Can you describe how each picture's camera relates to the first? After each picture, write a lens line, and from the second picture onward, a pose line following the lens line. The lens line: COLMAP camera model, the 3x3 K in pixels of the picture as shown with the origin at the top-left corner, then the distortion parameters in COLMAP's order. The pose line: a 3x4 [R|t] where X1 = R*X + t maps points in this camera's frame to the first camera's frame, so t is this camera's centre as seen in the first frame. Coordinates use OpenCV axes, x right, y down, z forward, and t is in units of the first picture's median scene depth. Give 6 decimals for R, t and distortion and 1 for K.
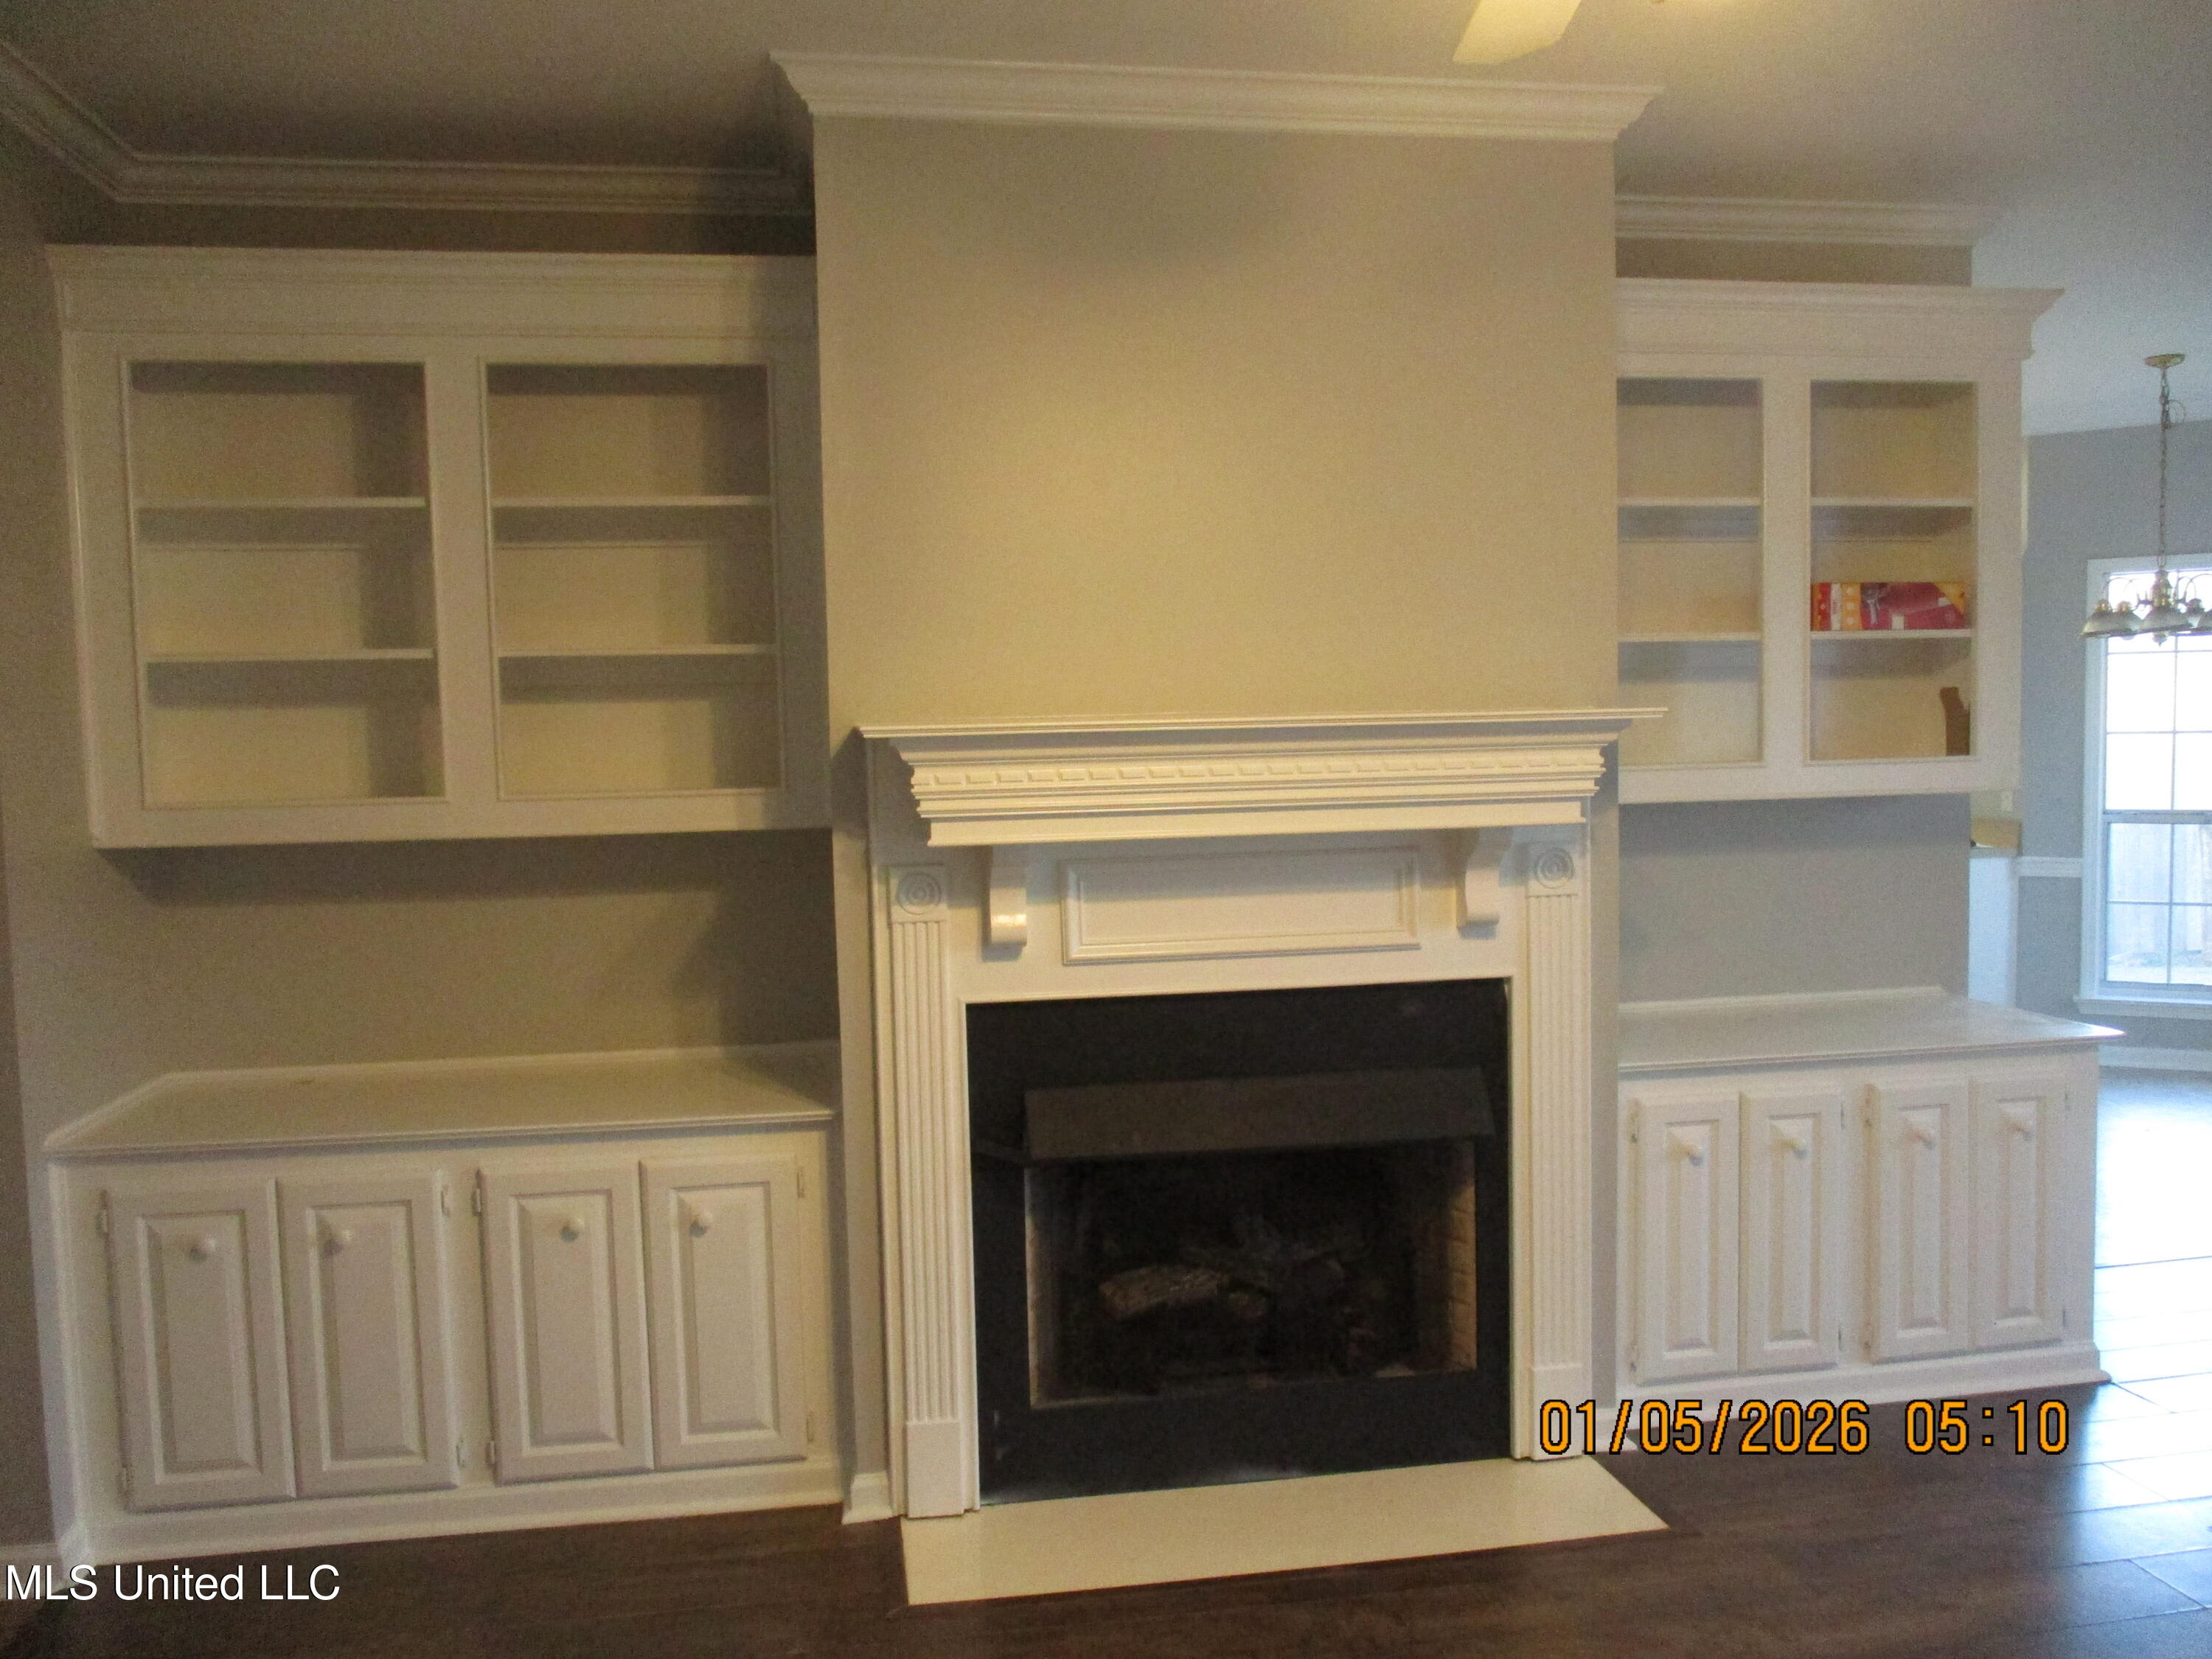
lens RADIAL K [[1828.5, 0, 1103.2], [0, 1828.5, 828.5], [0, 0, 1]] dist [-0.028715, -0.001087]
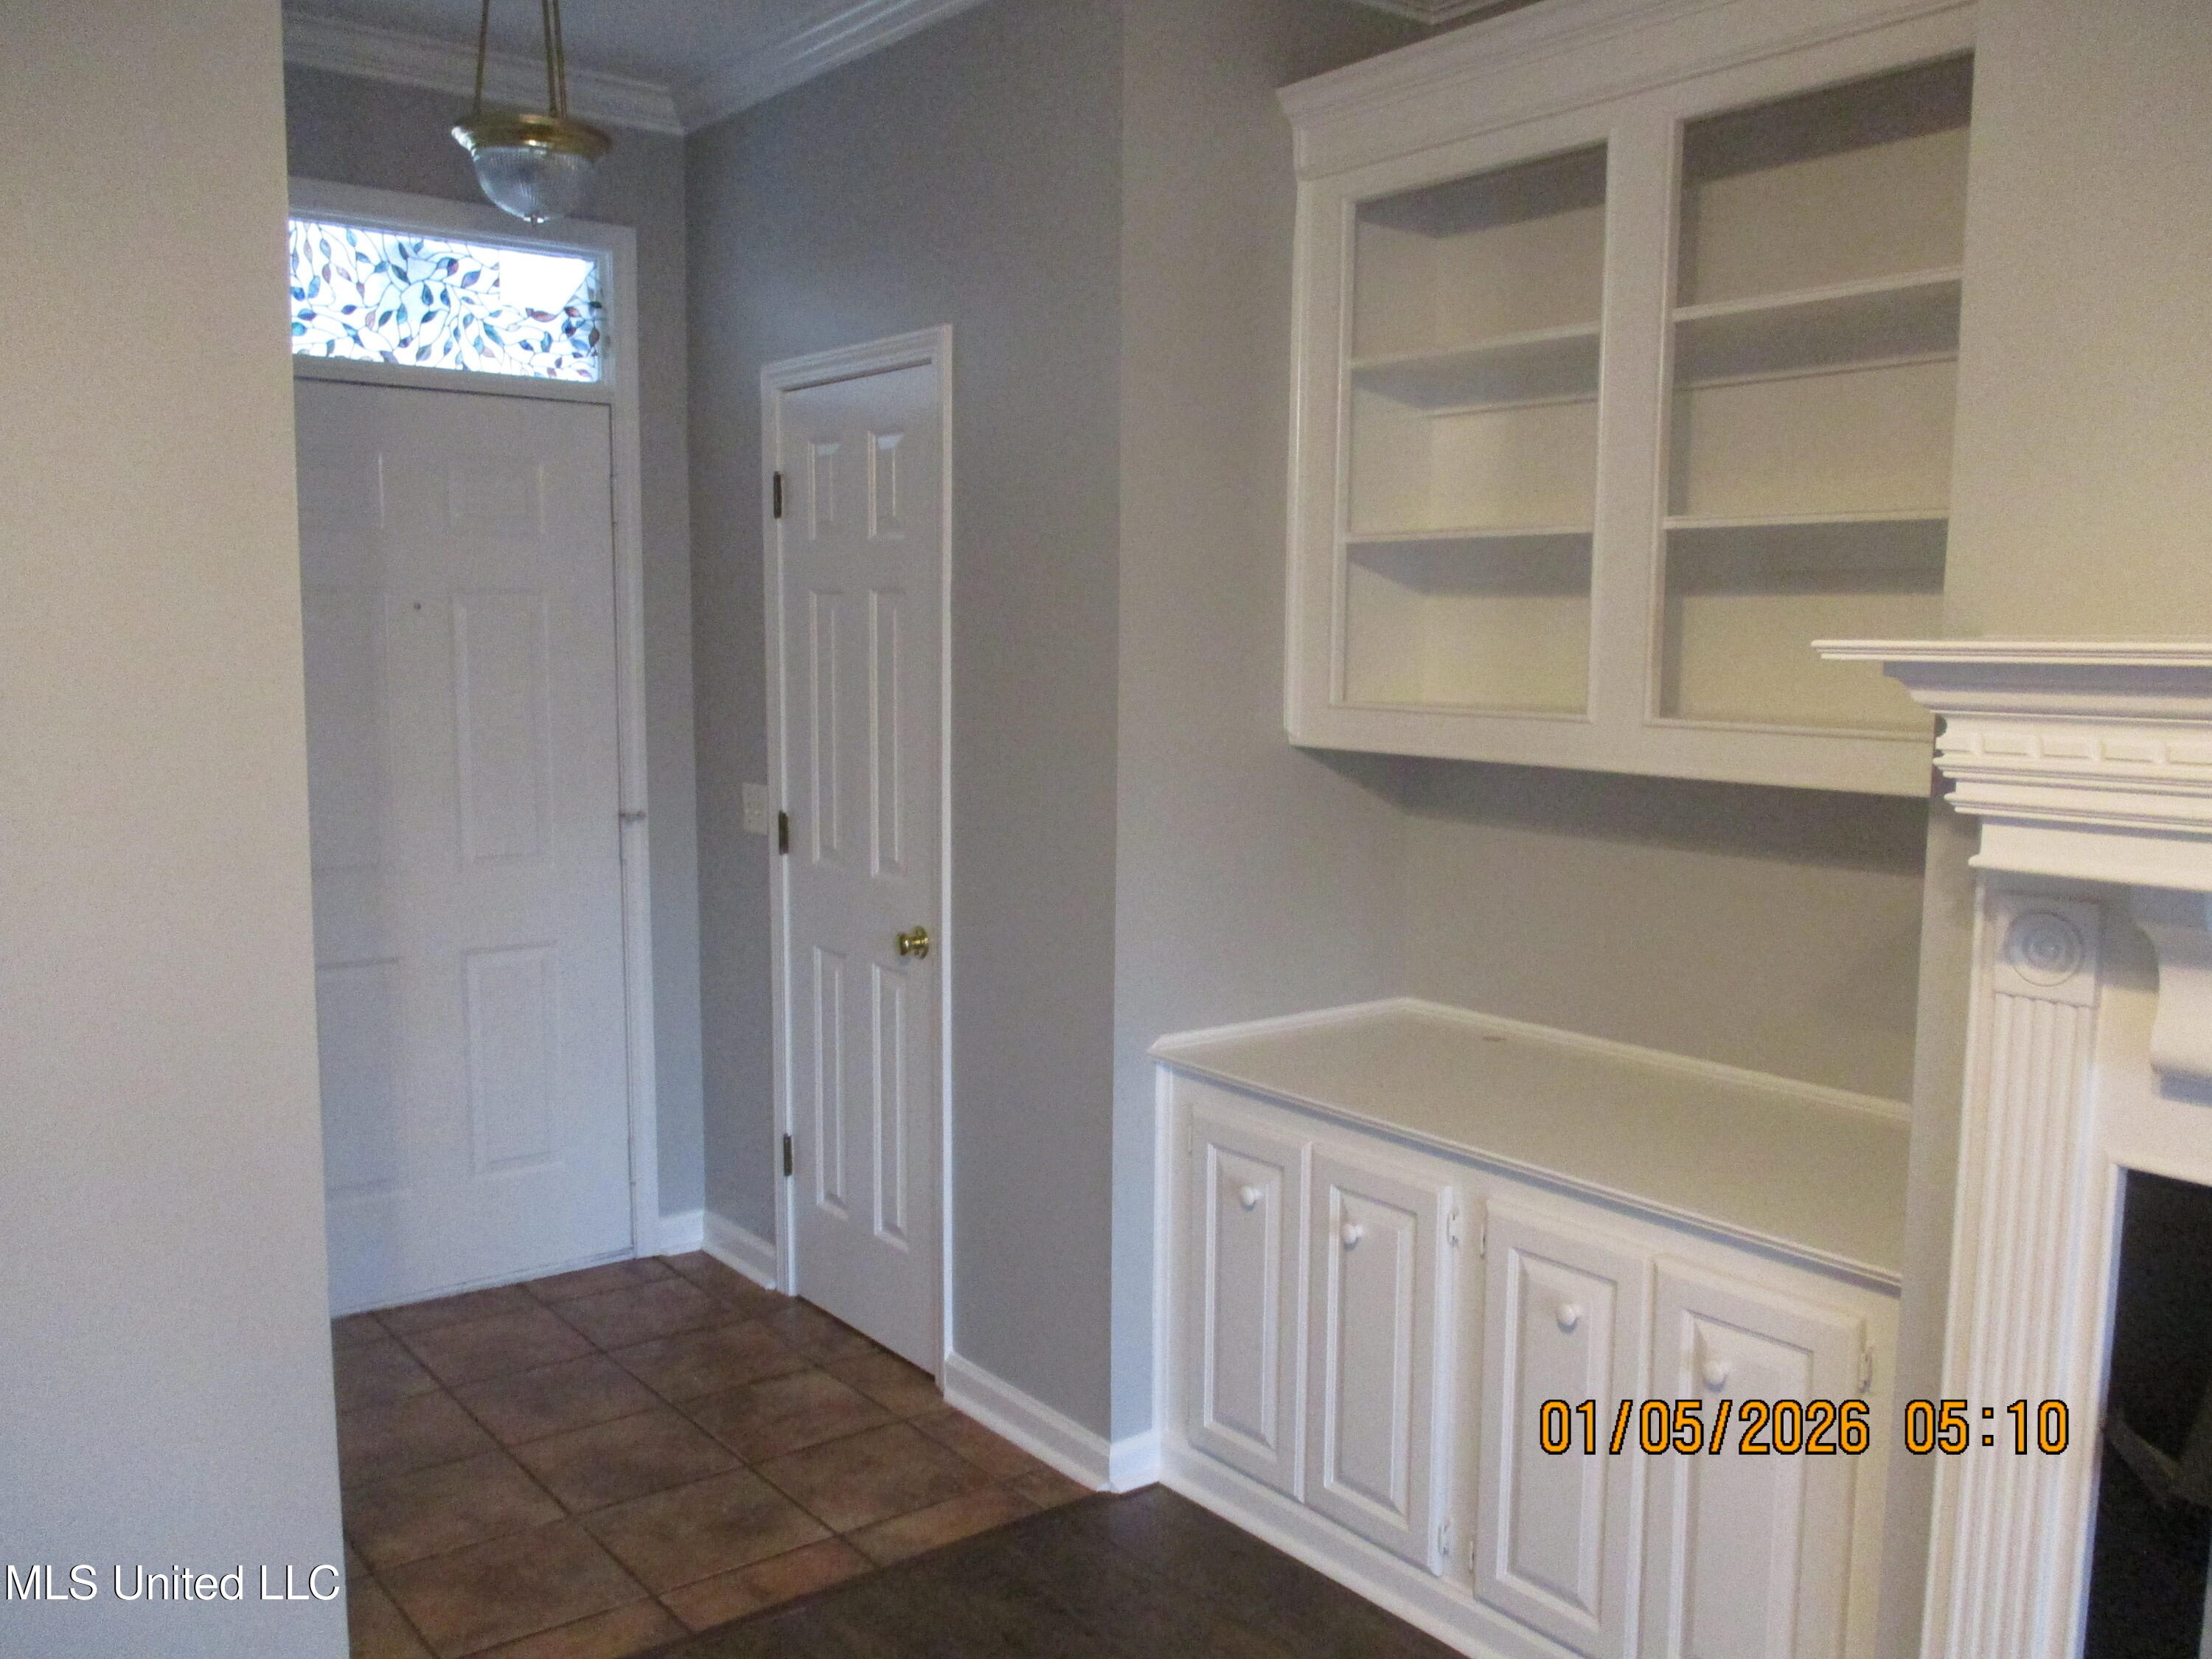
lens RADIAL K [[1828.5, 0, 1106.4], [0, 1828.5, 851.1], [0, 0, 1]] dist [-0.028715, -0.001087]
pose [[0.478276, 0.127878, -0.868849, 0.233562], [-0.061429, 0.991790, 0.112157, -0.037142], [0.876058, -0.000269, 0.482205, 0.486383]]
